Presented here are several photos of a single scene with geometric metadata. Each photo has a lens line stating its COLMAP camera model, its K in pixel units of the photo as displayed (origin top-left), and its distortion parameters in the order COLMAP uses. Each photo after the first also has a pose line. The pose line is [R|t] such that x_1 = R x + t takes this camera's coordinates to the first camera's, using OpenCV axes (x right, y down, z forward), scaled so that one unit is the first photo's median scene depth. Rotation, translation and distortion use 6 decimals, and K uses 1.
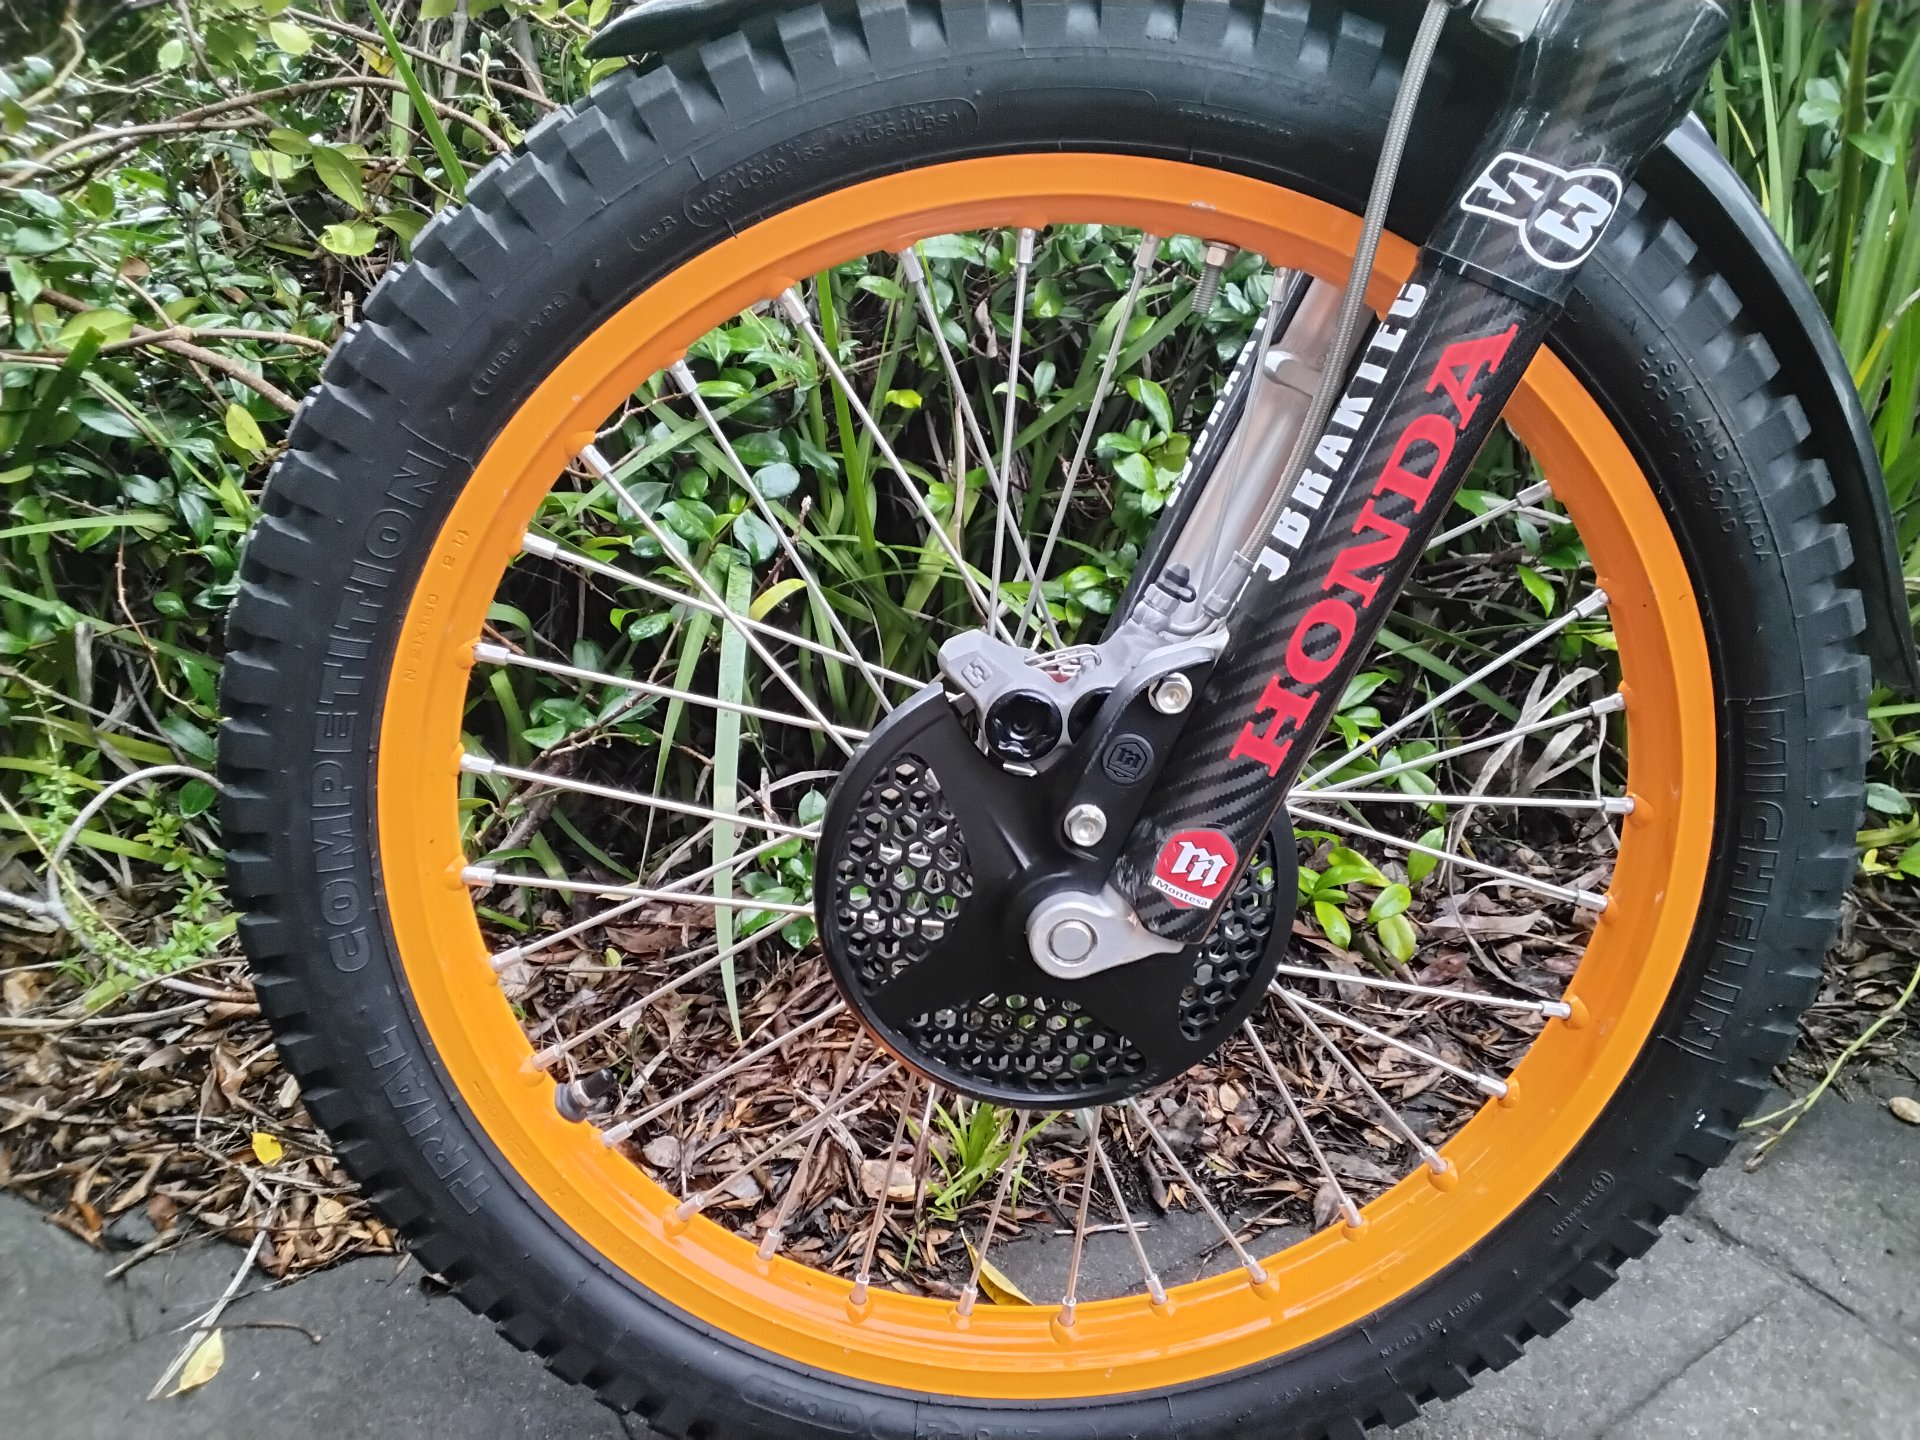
lens RADIAL K [[1499.9, 0, 968.3], [0, 1499.9, 721.8], [0, 0, 1]] dist [0.092296, -0.133534]
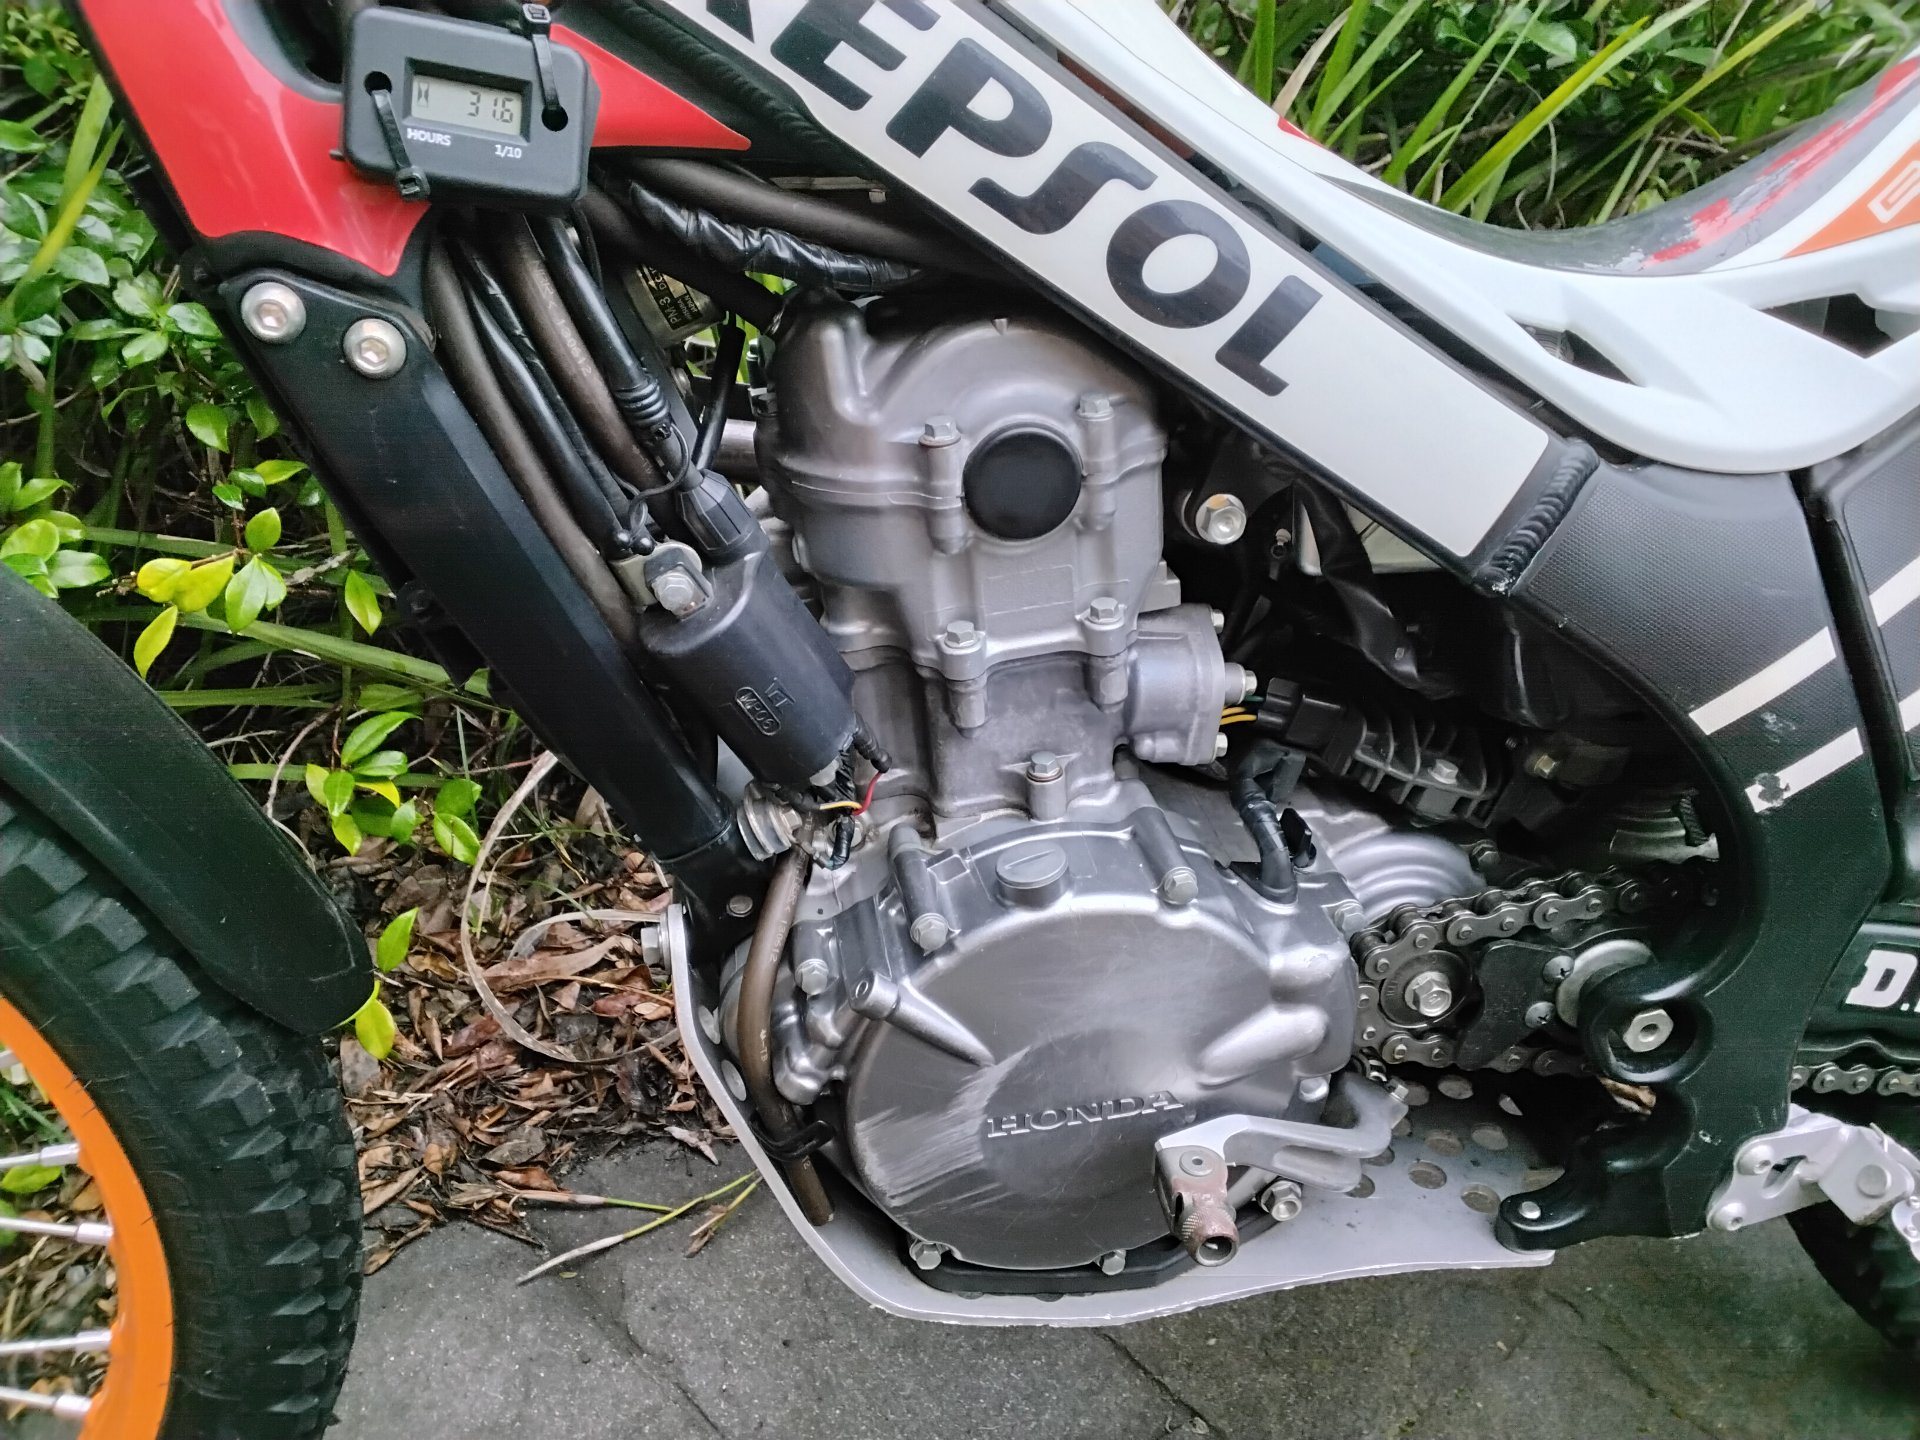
lens RADIAL K [[1499.9, 0, 968.3], [0, 1499.9, 721.8], [0, 0, 1]] dist [0.092296, -0.133534]
pose [[0.981408, -0.097264, 0.165464, 0.617012], [0.064303, 0.978888, 0.194021, -0.242812], [-0.180842, -0.179774, 0.966942, 0.092336]]
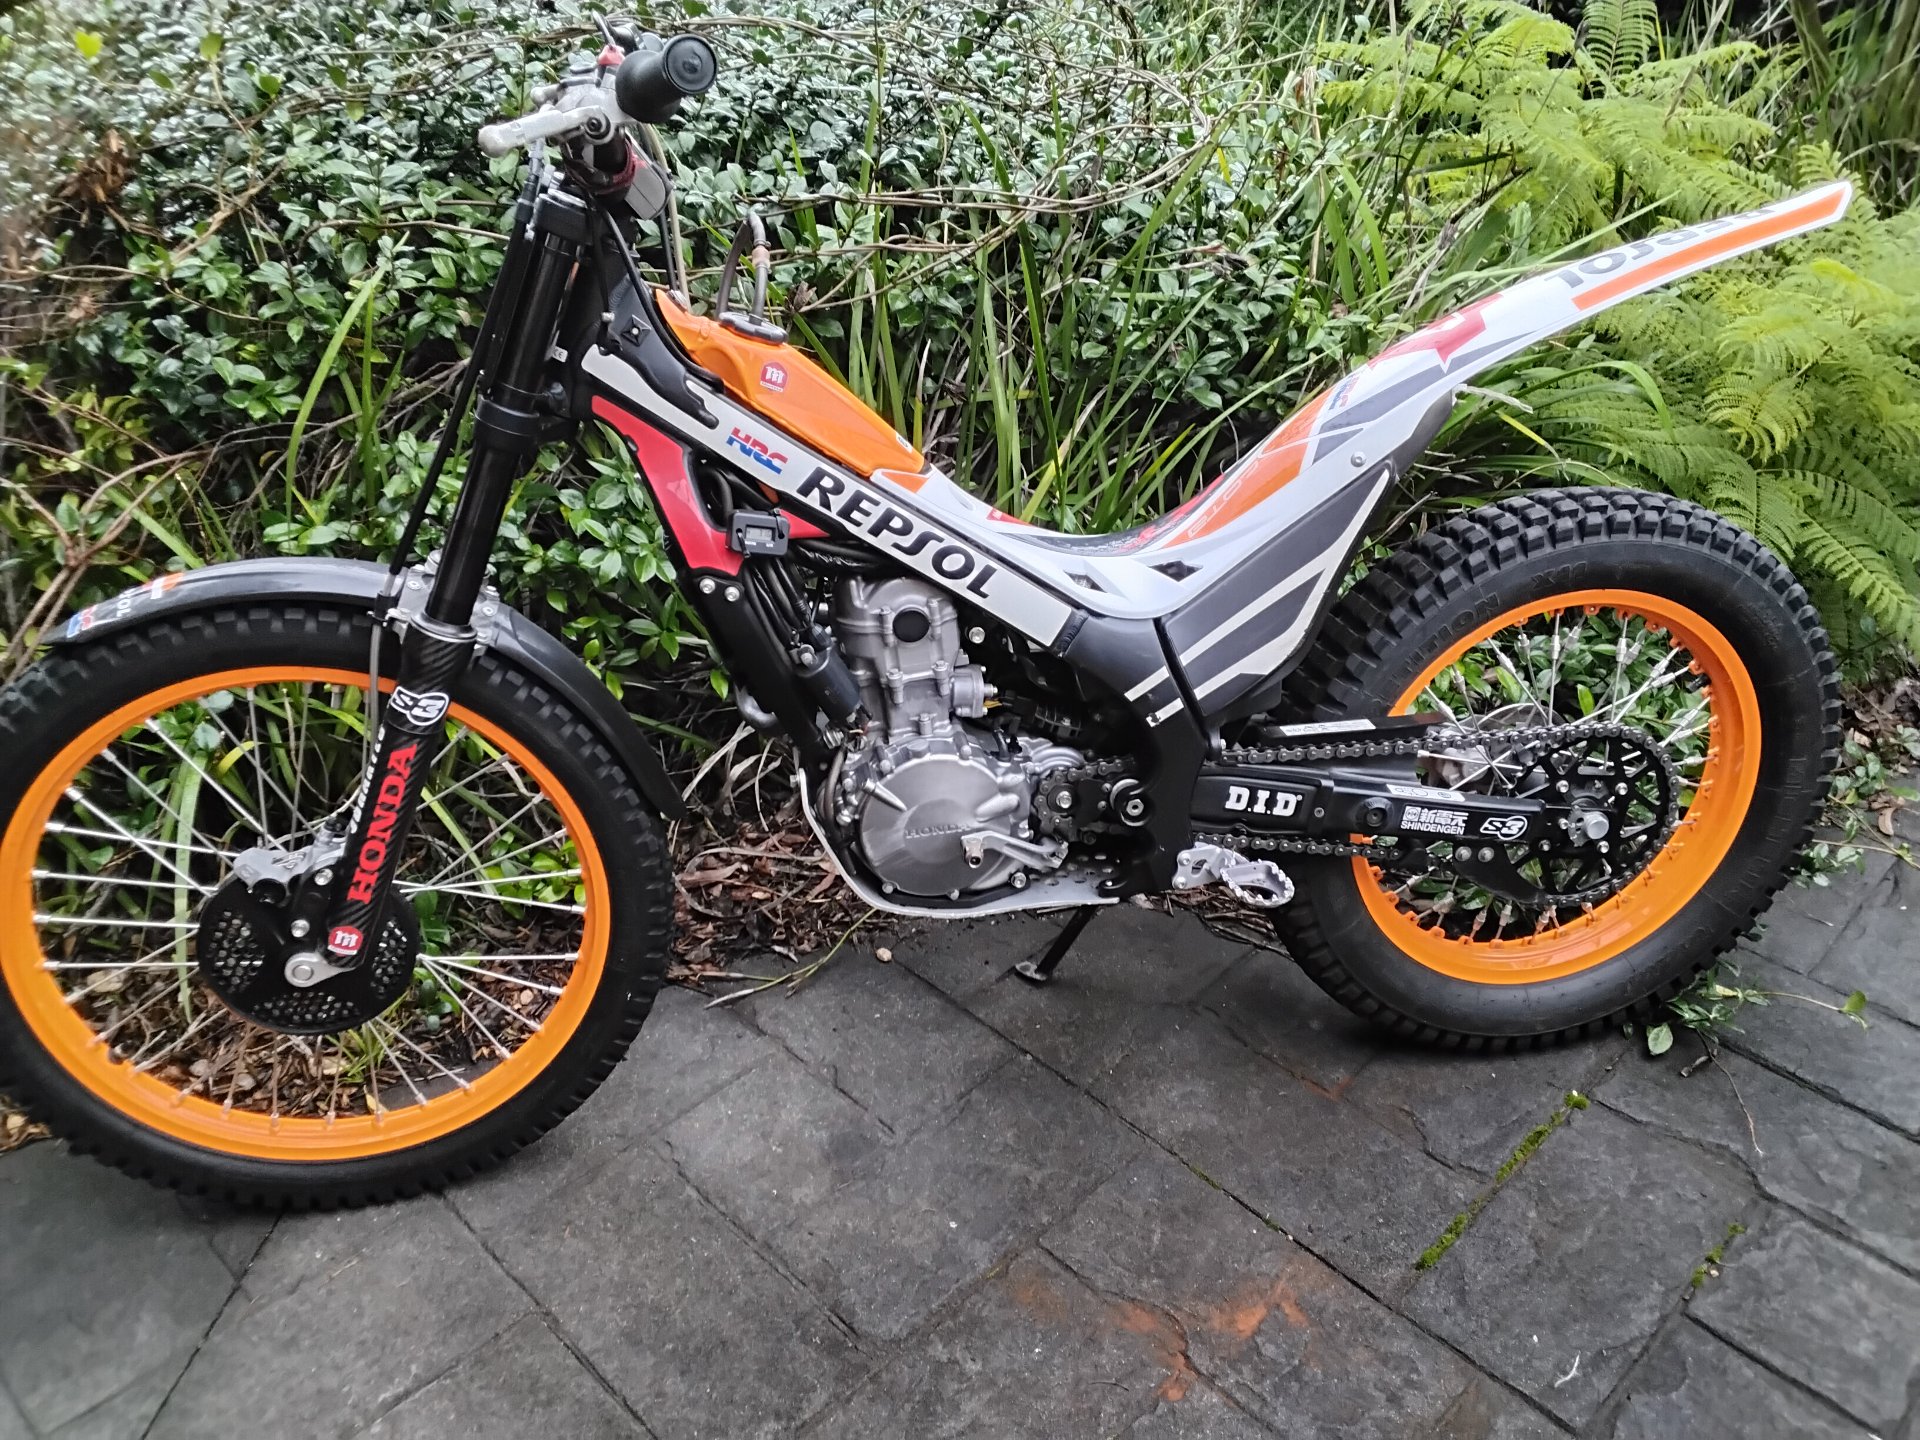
lens RADIAL K [[1499.9, 0, 968.3], [0, 1499.9, 721.8], [0, 0, 1]] dist [0.092296, -0.133534]
pose [[0.981795, -0.100165, 0.161387, 0.510555], [0.082288, 0.990079, 0.113898, -0.300108], [-0.171194, -0.098544, 0.980297, -1.050521]]
